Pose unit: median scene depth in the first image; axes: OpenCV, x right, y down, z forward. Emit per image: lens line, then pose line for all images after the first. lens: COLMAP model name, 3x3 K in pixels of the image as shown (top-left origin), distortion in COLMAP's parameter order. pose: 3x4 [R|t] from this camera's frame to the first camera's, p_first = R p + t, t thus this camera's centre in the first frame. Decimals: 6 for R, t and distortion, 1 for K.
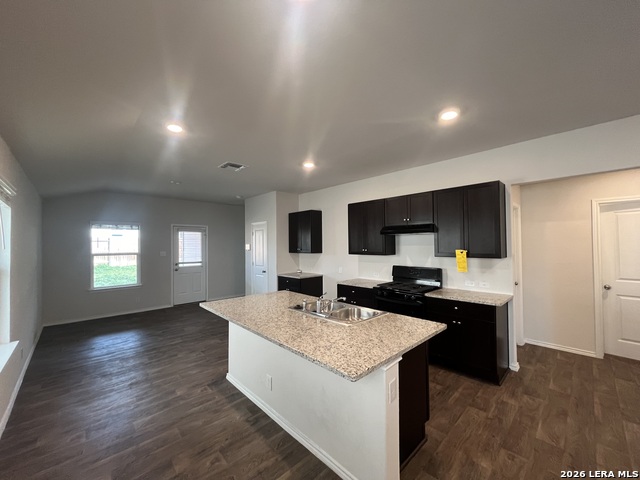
lens RADIAL K [[254.0, 0, 320.0], [0, 254.0, 240.0], [0, 0, 1]] dist [-0.001213, -0.012780]
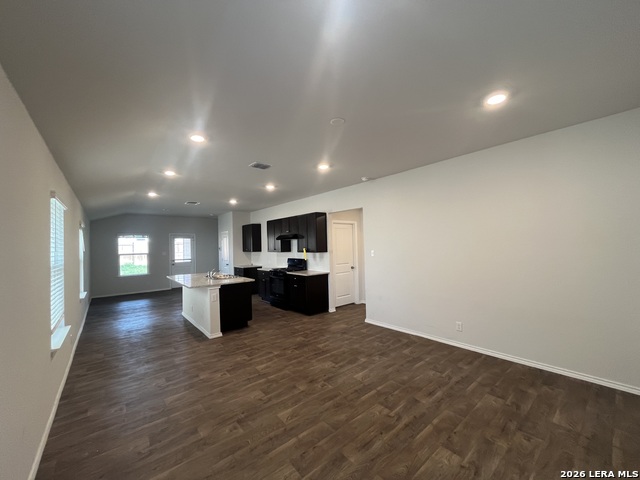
lens RADIAL K [[257.6, 0, 348.9], [0, 257.6, 246.6], [0, 0, 1]] dist [-0.060198, 0.000184]
pose [[0.999841, -0.016221, 0.007448, 0.460985], [0.016001, 0.999461, 0.028658, -0.012326], [-0.007908, -0.028534, 0.999562, -0.472216]]
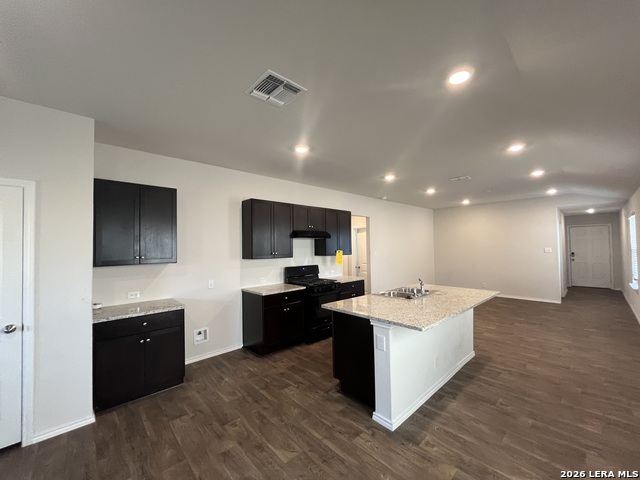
lens RADIAL K [[260.5, 0, 320.0], [0, 260.5, 240.0], [0, 0, 1]] dist [0.029790, -0.013661]
pose [[0.000979, 0.035668, 0.999363, -0.553237], [-0.008120, 0.999331, -0.035659, 0.017463], [-0.999967, -0.008080, 0.001268, 0.590652]]
